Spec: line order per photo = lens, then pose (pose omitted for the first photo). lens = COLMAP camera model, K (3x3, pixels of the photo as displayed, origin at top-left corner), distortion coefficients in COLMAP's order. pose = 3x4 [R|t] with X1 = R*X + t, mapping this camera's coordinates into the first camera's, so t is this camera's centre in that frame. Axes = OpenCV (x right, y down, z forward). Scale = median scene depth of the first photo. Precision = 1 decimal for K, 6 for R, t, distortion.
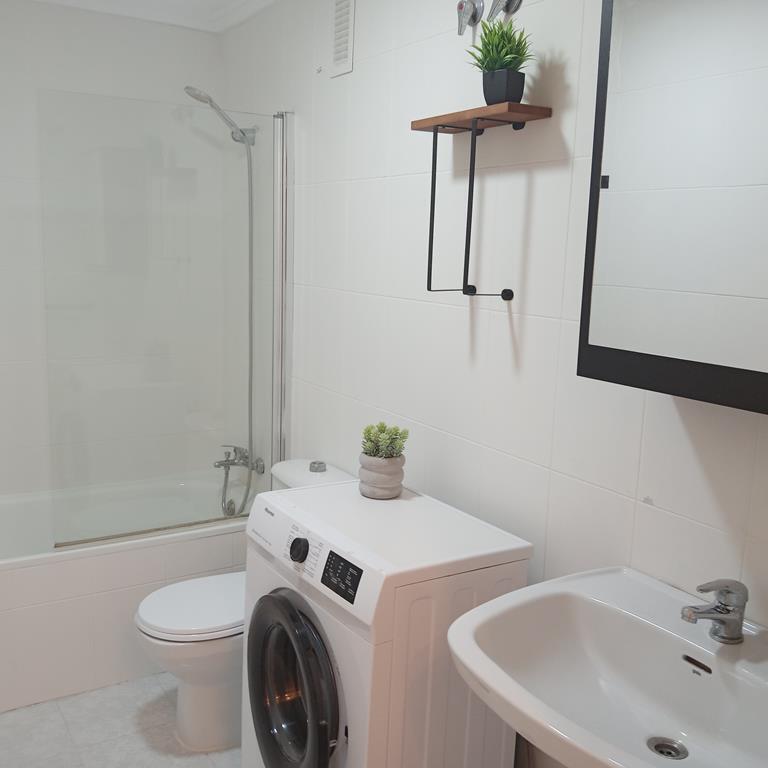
lens RADIAL K [[815.2, 0, 387.0], [0, 815.2, 383.9], [0, 0, 1]] dist [0.138193, -0.323345]
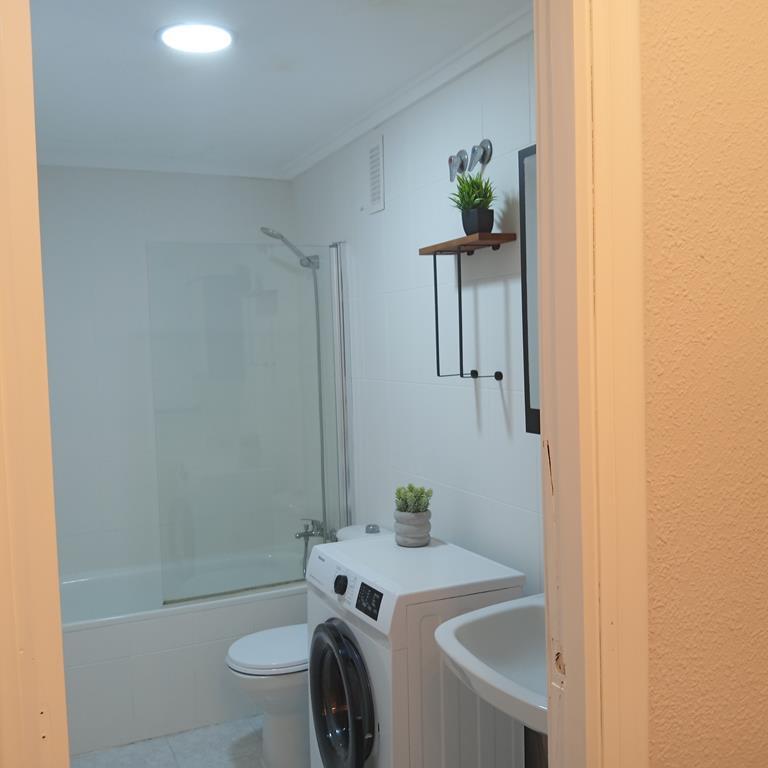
lens RADIAL K [[815.2, 0, 387.0], [0, 815.2, 383.9], [0, 0, 1]] dist [0.138193, -0.323345]
pose [[0.989776, -0.060185, -0.129307, 0.135084], [0.045119, 0.992172, -0.116441, 0.041213], [0.135303, 0.109416, 0.984744, -0.255217]]
